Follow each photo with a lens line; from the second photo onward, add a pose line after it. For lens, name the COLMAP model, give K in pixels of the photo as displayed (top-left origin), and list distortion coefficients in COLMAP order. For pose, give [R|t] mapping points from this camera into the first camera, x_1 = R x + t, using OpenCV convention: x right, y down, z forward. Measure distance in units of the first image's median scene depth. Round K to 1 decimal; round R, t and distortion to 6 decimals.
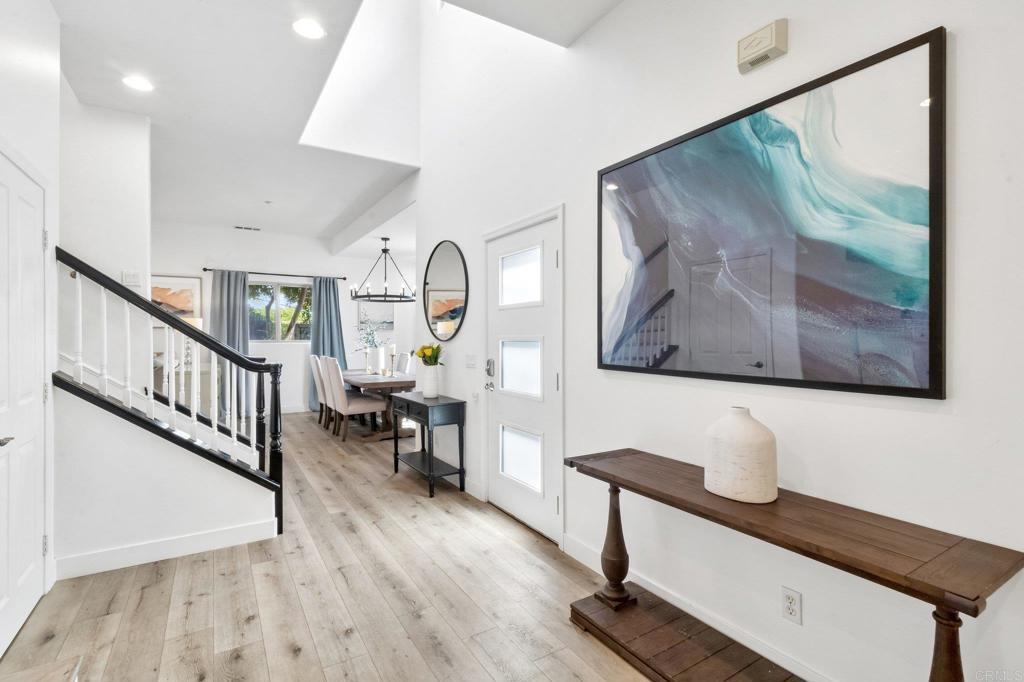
lens RADIAL K [[484.4, 0, 499.8], [0, 484.4, 324.3], [0, 0, 1]] dist [0.005932, 0.000223]
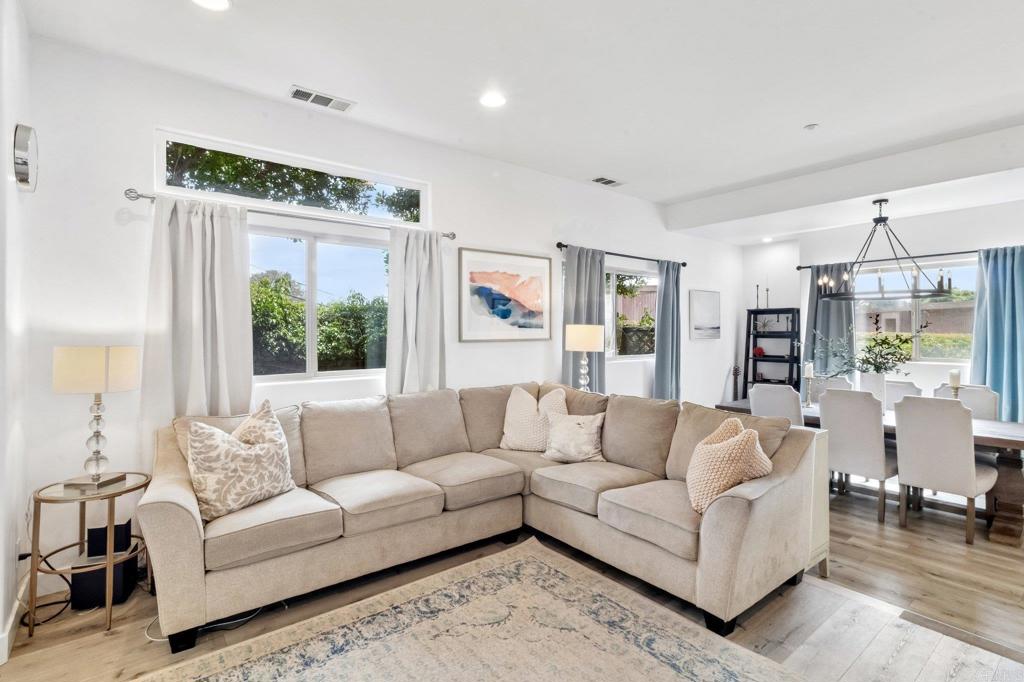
lens RADIAL K [[486.8, 0, 499.1], [0, 486.8, 318.7], [0, 0, 1]] dist [0.001905, -0.000387]
pose [[0.993295, 0.002307, 0.115581, -0.735542], [-0.001420, 0.999969, -0.007755, -0.013355], [-0.115595, 0.007539, 0.993268, 0.379098]]
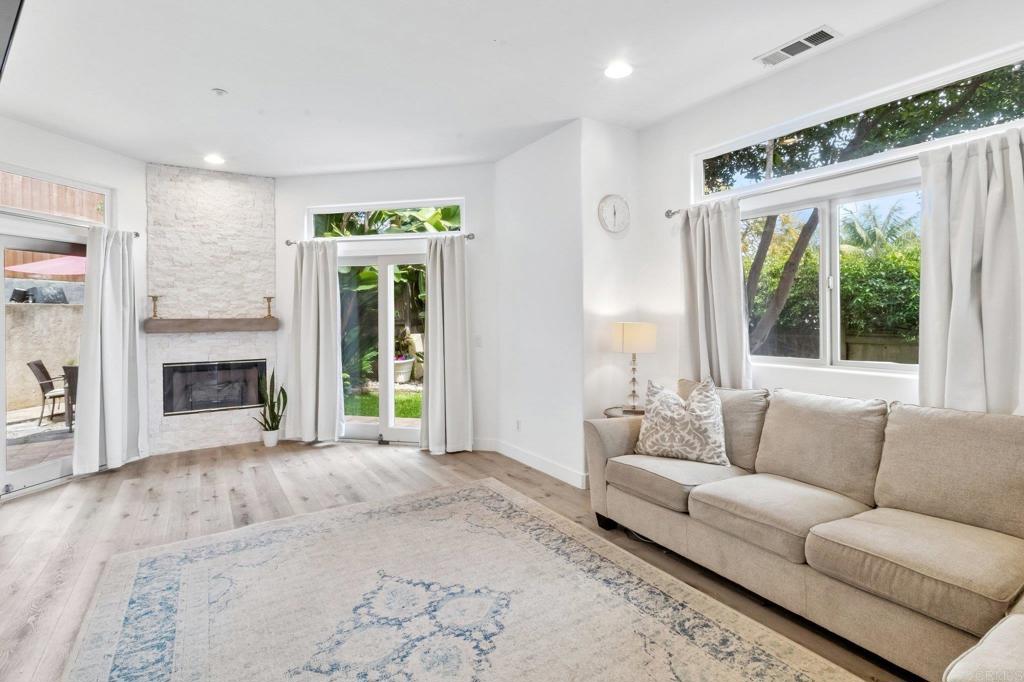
lens RADIAL K [[493.3, 0, 515.9], [0, 493.3, 313.1], [0, 0, 1]] dist [0.000891, -0.000015]
pose [[0.033046, -0.003270, -0.999448, -0.486544], [0.023960, 0.999710, -0.002478, -0.008898], [0.999167, -0.023865, 0.033114, 0.578683]]
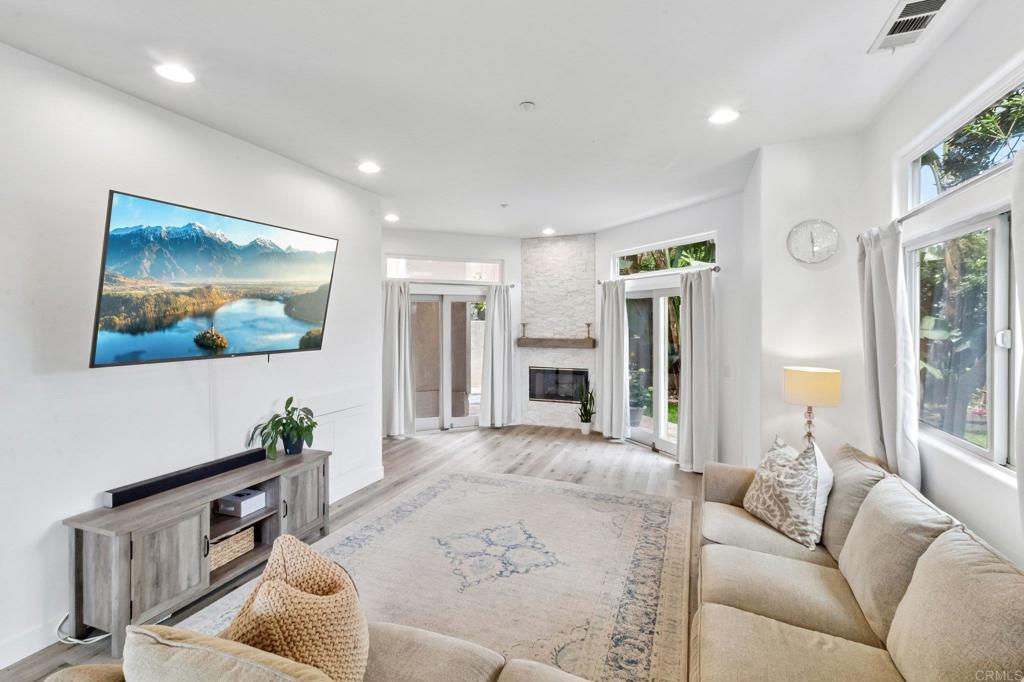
lens RADIAL K [[486.8, 0, 499.1], [0, 486.8, 318.7], [0, 0, 1]] dist [0.001905, -0.000387]
pose [[-0.799413, 0.001480, -0.600780, -0.501573], [0.013024, 0.999805, -0.014868, -0.036846], [0.600640, -0.019711, -0.799276, 0.870371]]
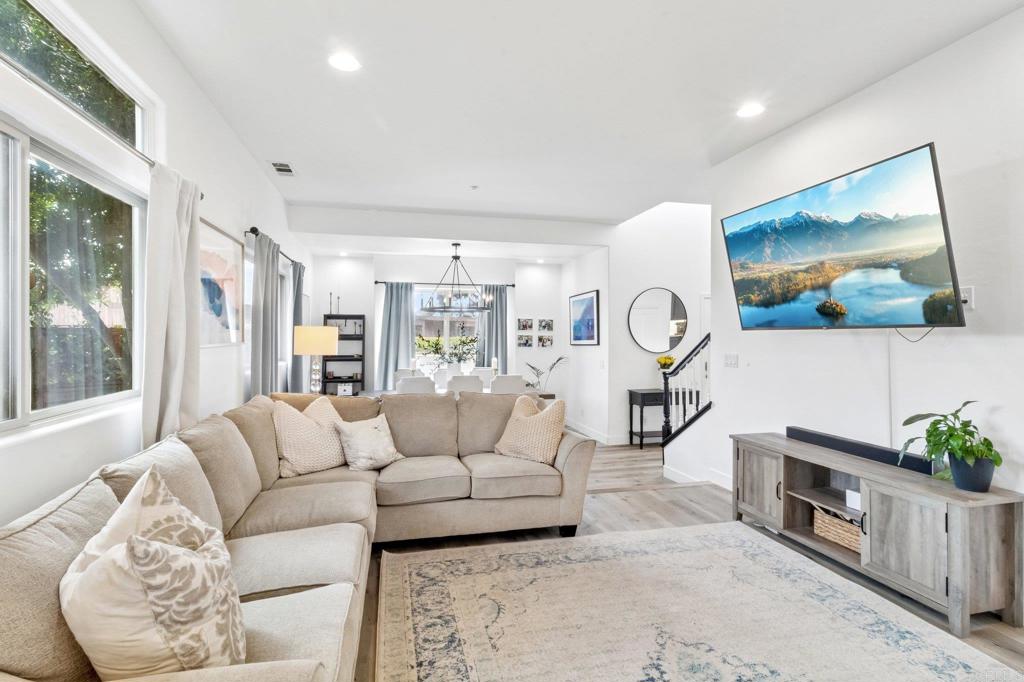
lens RADIAL K [[484.4, 0, 499.8], [0, 484.4, 324.3], [0, 0, 1]] dist [0.005932, 0.000223]
pose [[0.317498, 0.021336, 0.948019, -0.983943], [-0.018269, 0.999699, -0.016381, -0.008652], [-0.948083, -0.012118, 0.317792, 0.565266]]
